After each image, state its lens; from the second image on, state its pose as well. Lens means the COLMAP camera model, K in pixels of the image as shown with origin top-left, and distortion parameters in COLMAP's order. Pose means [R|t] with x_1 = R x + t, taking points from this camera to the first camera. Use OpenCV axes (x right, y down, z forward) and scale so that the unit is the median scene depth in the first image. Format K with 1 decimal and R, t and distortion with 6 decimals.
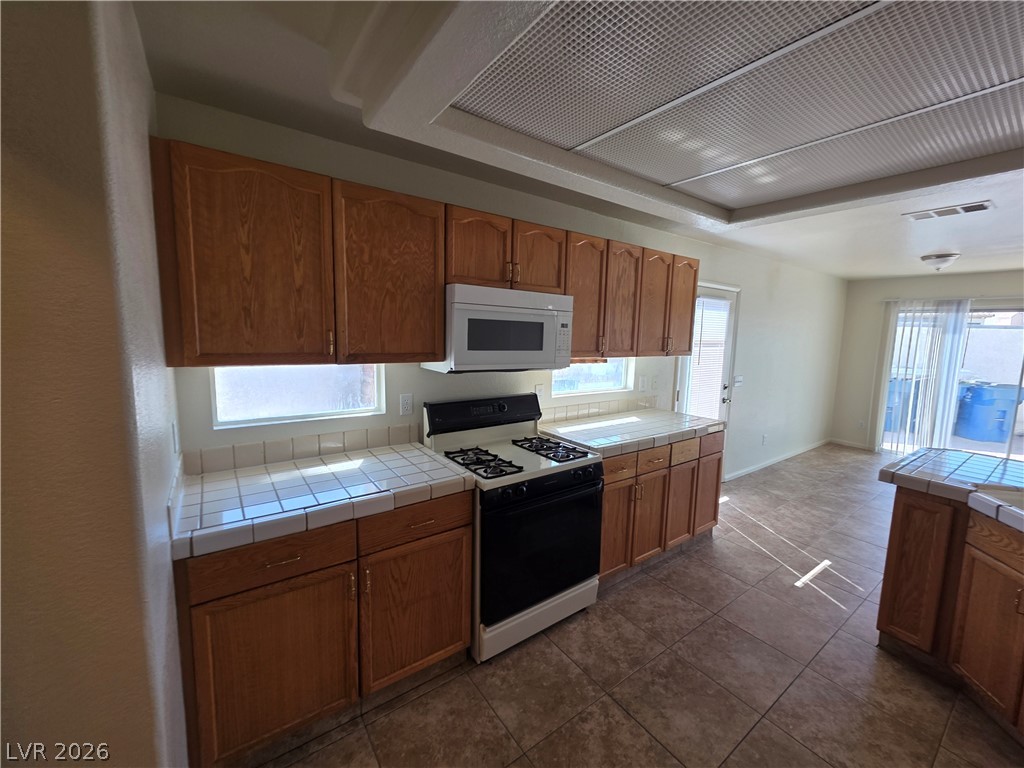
lens RADIAL K [[411.2, 0, 517.0], [0, 411.2, 379.5], [0, 0, 1]] dist [0.001517, 0.000061]
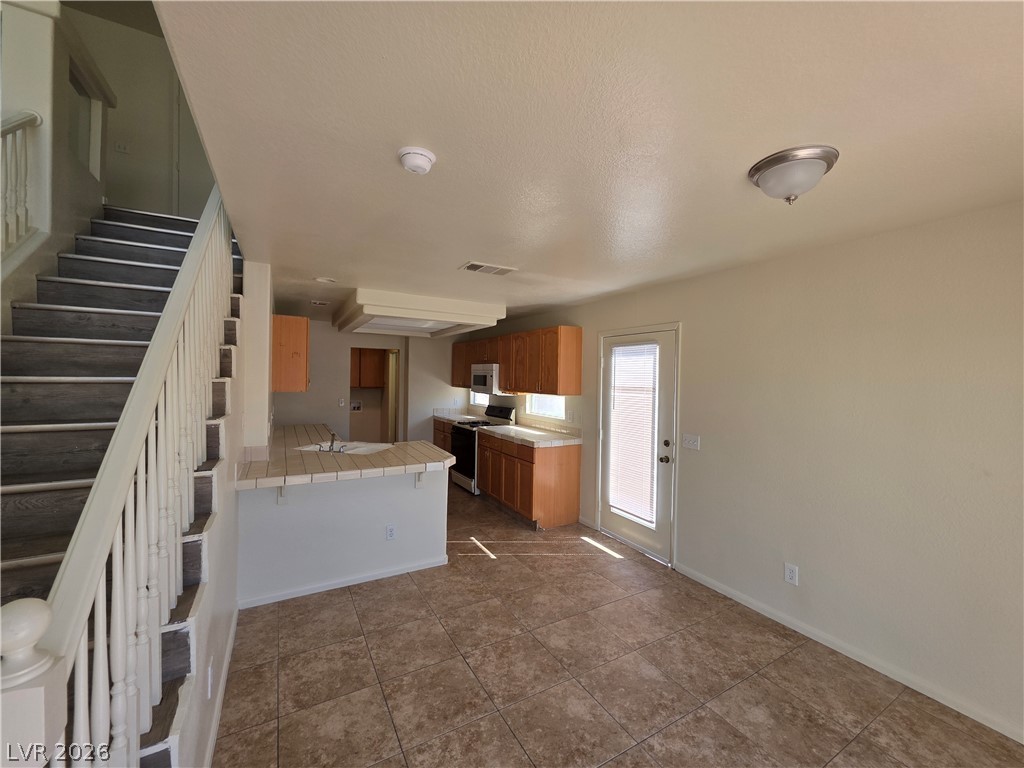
lens RADIAL K [[411.2, 0, 517.0], [0, 411.2, 379.5], [0, 0, 1]] dist [0.001517, 0.000061]
pose [[-0.115507, -0.030921, -0.992825, 2.492905], [-0.137980, 0.990325, -0.014790, -0.093699], [0.983677, 0.135282, -0.118655, 1.436826]]
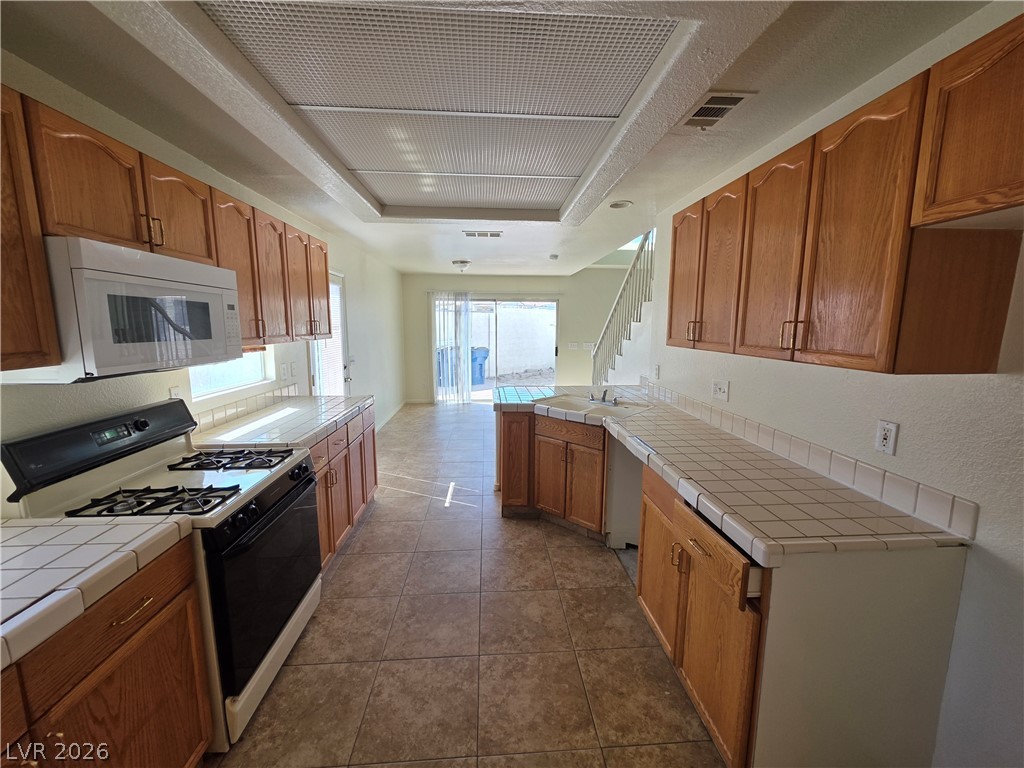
lens RADIAL K [[411.3, 0, 514.0], [0, 411.3, 383.5], [0, 0, 1]] dist [-0.000001, -0.000154]
pose [[0.535775, -0.148216, 0.831250, -0.278313], [0.111314, 0.988279, 0.104468, -0.004435], [-0.836991, 0.036558, 0.545994, 0.091593]]
